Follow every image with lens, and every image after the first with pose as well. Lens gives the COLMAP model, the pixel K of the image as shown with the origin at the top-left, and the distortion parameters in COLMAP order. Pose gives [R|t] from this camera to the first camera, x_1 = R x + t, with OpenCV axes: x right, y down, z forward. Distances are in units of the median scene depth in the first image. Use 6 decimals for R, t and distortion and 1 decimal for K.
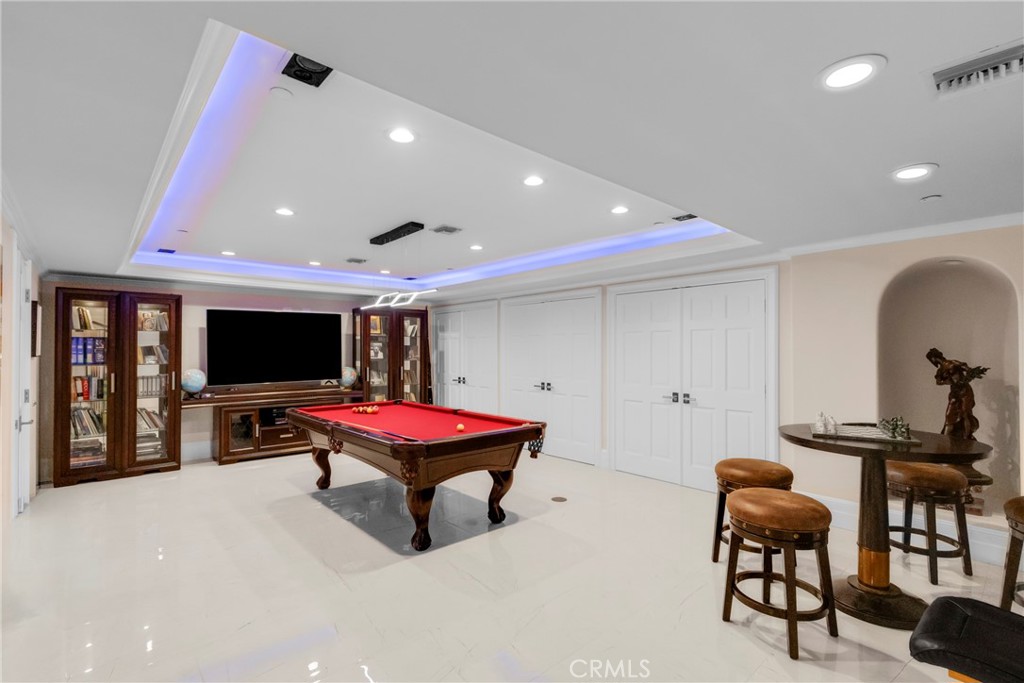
lens RADIAL K [[471.8, 0, 511.7], [0, 471.8, 342.1], [0, 0, 1]] dist [-0.003936, -0.000925]
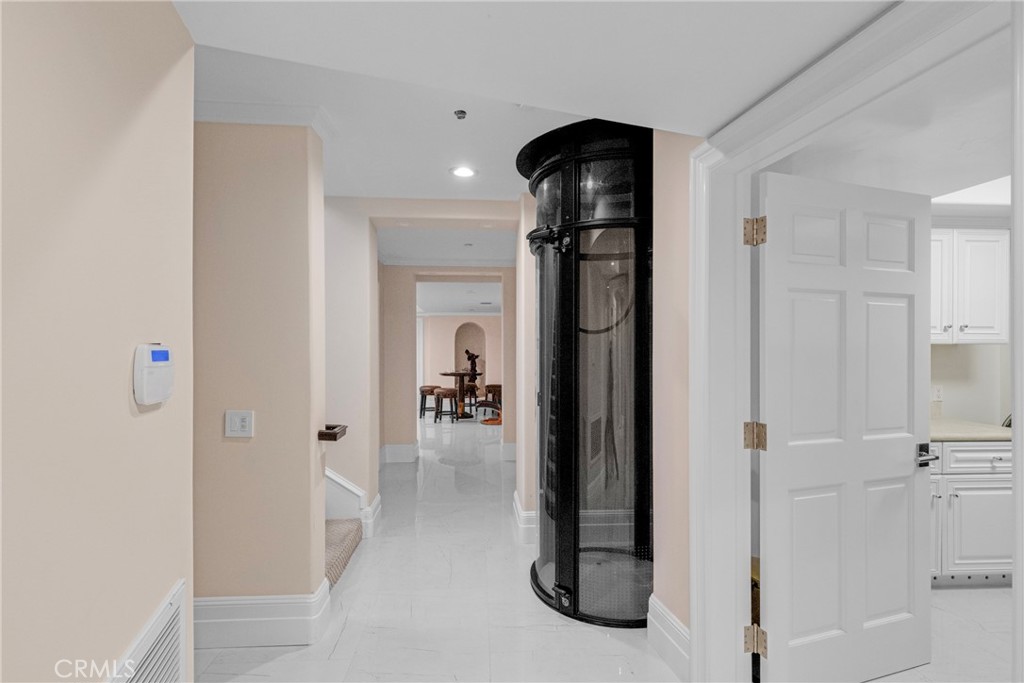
lens RADIAL K [[471.8, 0, 514.3], [0, 471.8, 345.0], [0, 0, 1]] dist [-0.003936, -0.000925]
pose [[0.637235, 0.001160, 0.770669, -1.353748], [-0.007680, 0.999959, 0.004844, -0.034658], [-0.770632, -0.009006, 0.637217, -1.273874]]
